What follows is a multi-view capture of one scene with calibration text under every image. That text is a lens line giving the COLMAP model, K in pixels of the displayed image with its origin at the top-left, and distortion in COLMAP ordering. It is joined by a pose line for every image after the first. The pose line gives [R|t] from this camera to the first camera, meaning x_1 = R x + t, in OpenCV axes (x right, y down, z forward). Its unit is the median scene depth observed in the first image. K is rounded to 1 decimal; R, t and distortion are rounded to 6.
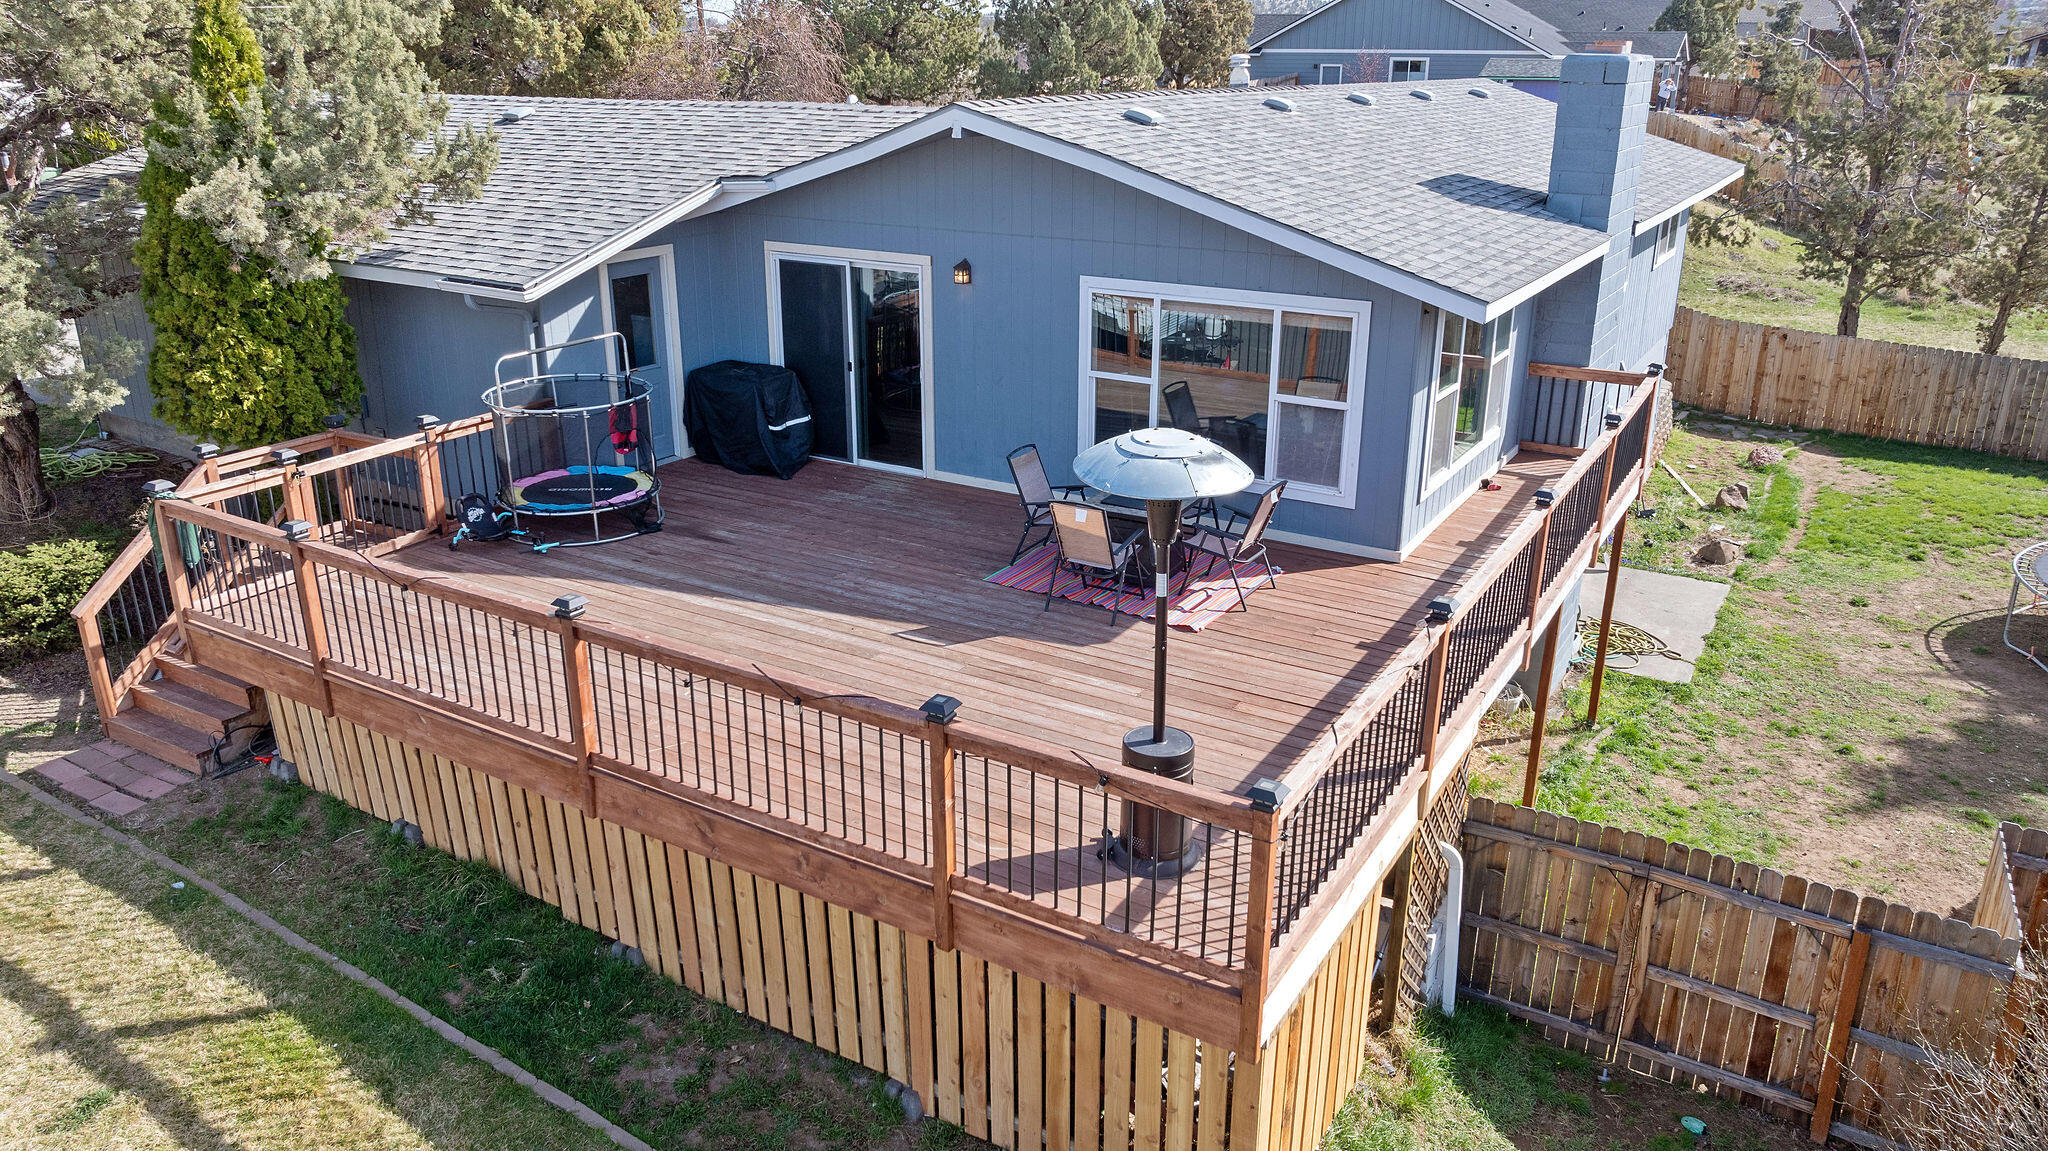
lens RADIAL K [[1443.2, 0, 1026.4], [0, 1443.2, 583.4], [0, 0, 1]] dist [-0.033182, 0.039697]
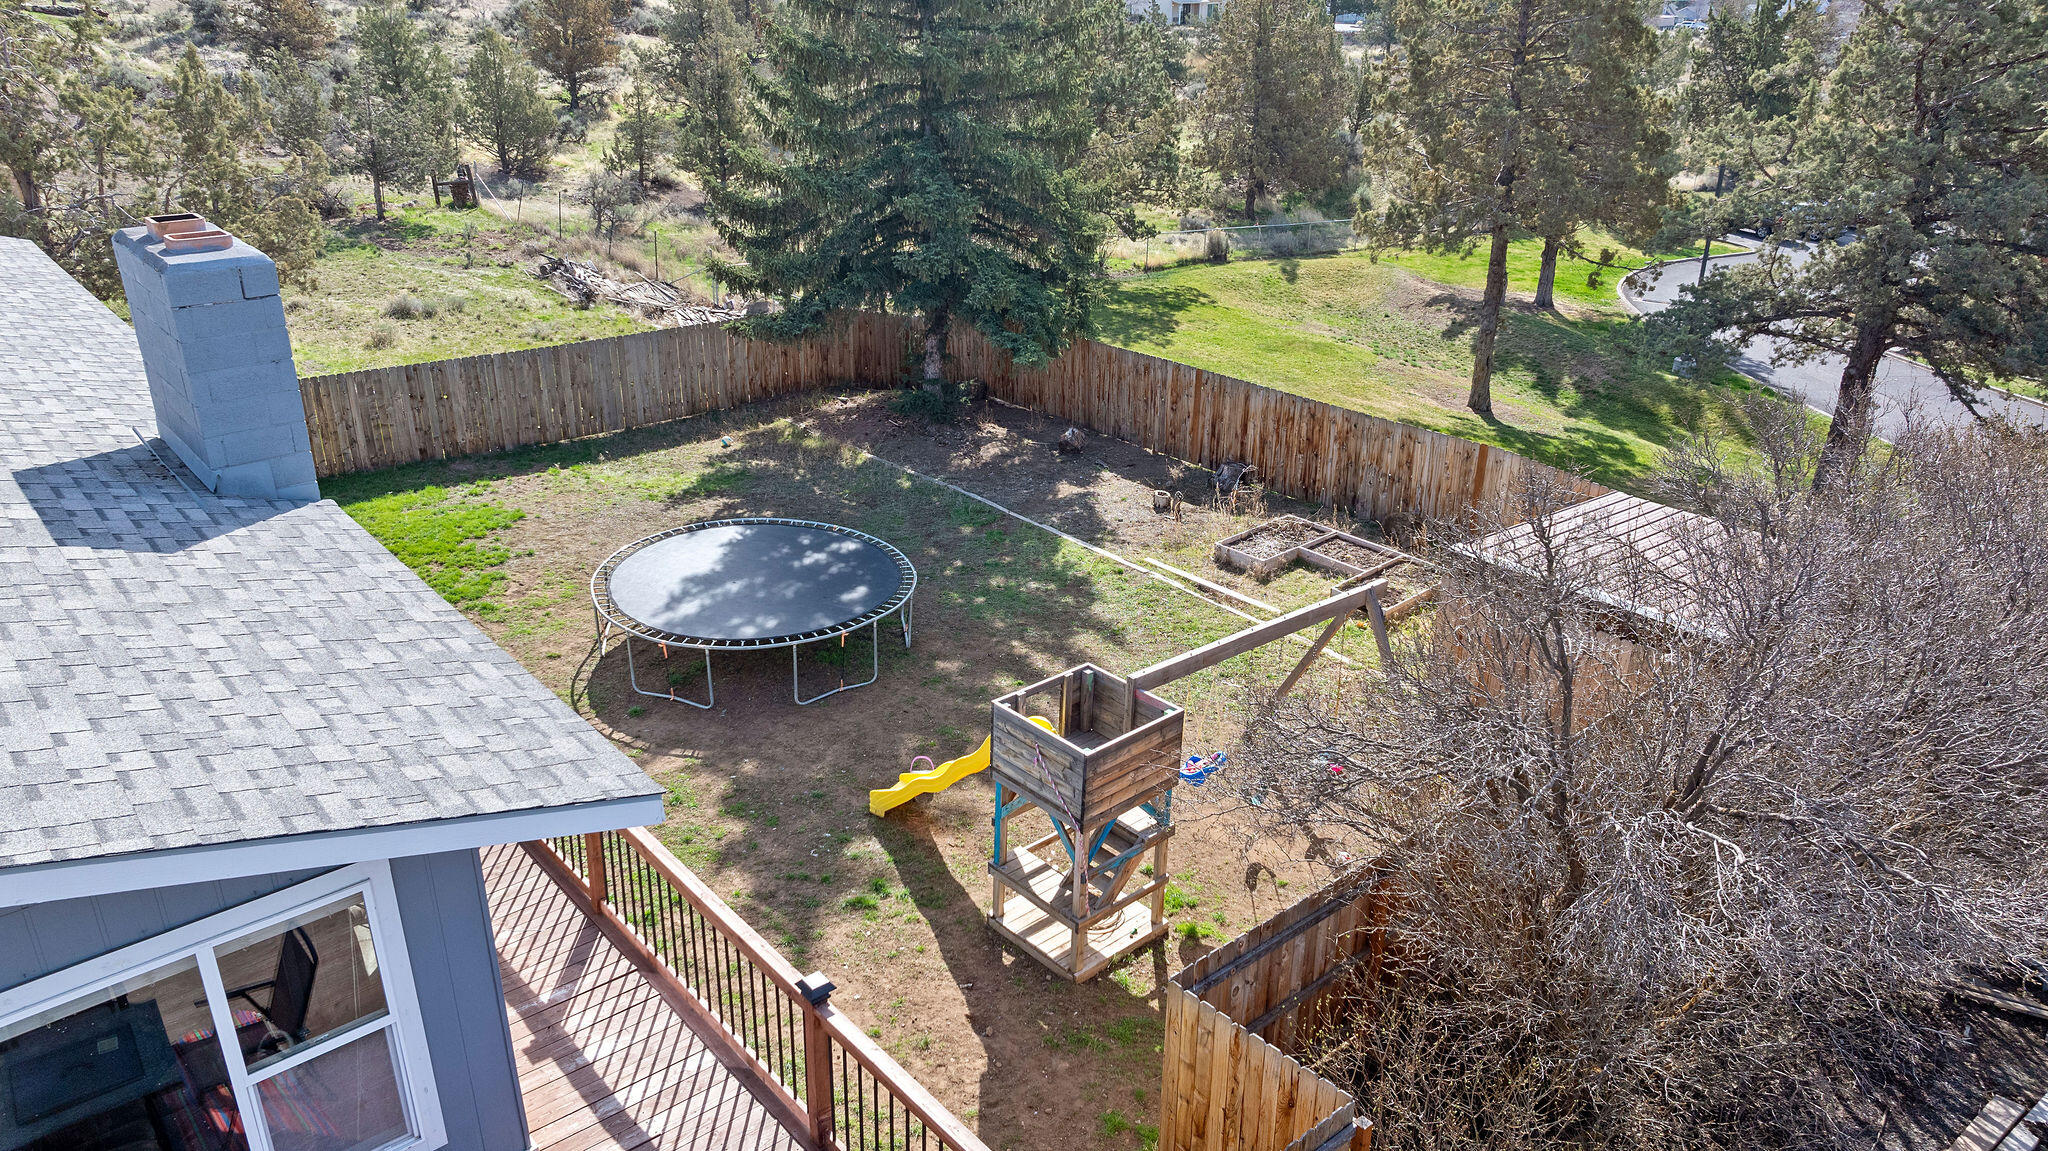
lens RADIAL K [[1443.2, 0, 1027.3], [0, 1443.2, 566.6], [0, 0, 1]] dist [-0.033182, 0.039697]
pose [[0.303460, -0.386164, 0.871085, -0.130990], [0.319094, 0.902594, 0.288969, -0.369774], [-0.897826, 0.190268, 0.397124, 0.505485]]
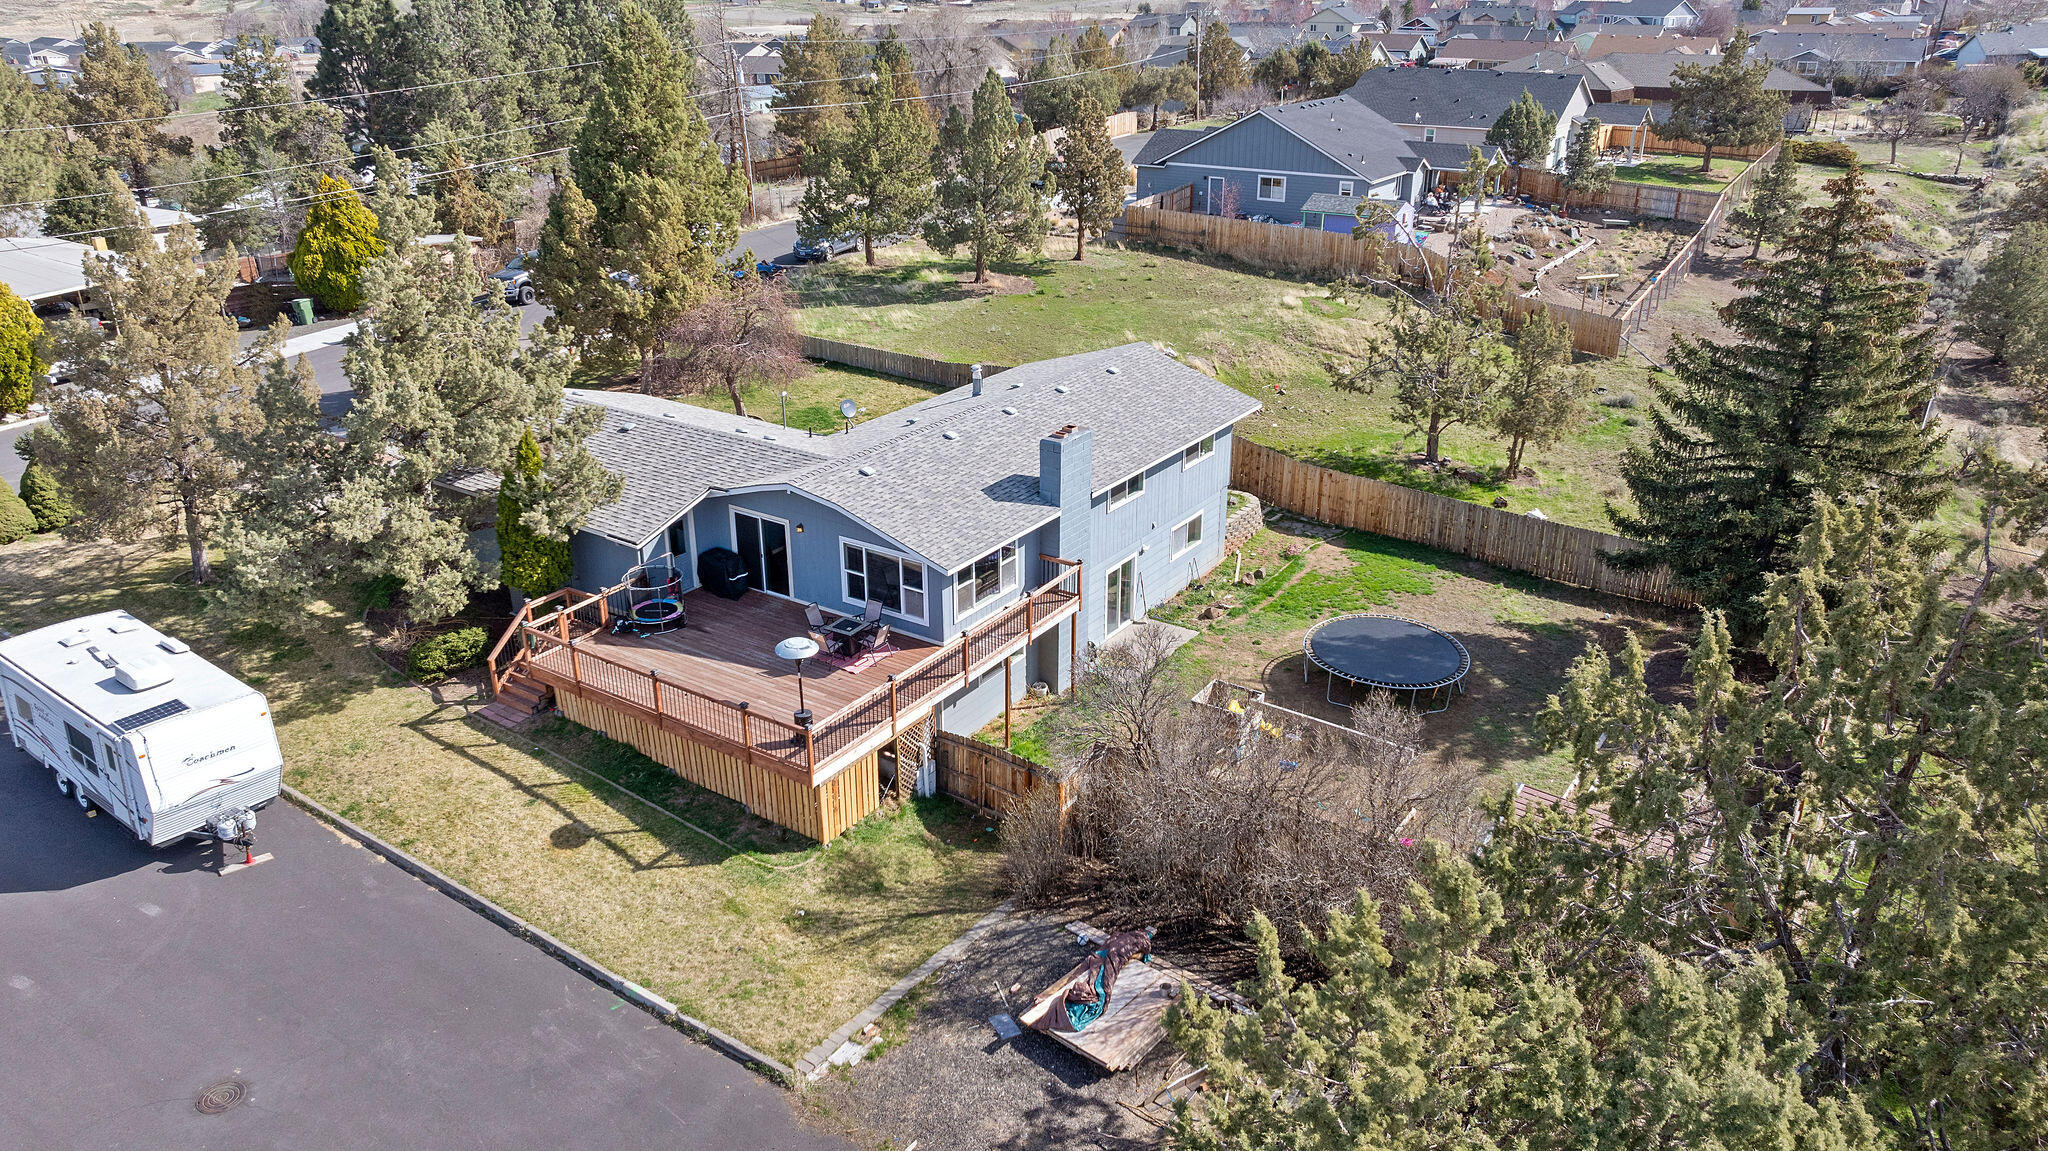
lens RADIAL K [[1443.2, 0, 1037.0], [0, 1443.2, 582.5], [0, 0, 1]] dist [-0.033182, 0.039697]
pose [[0.999183, 0.014579, -0.037706, 0.544837], [-0.012730, 0.998727, 0.048806, -0.279146], [0.038369, -0.048287, 0.998096, -1.801139]]
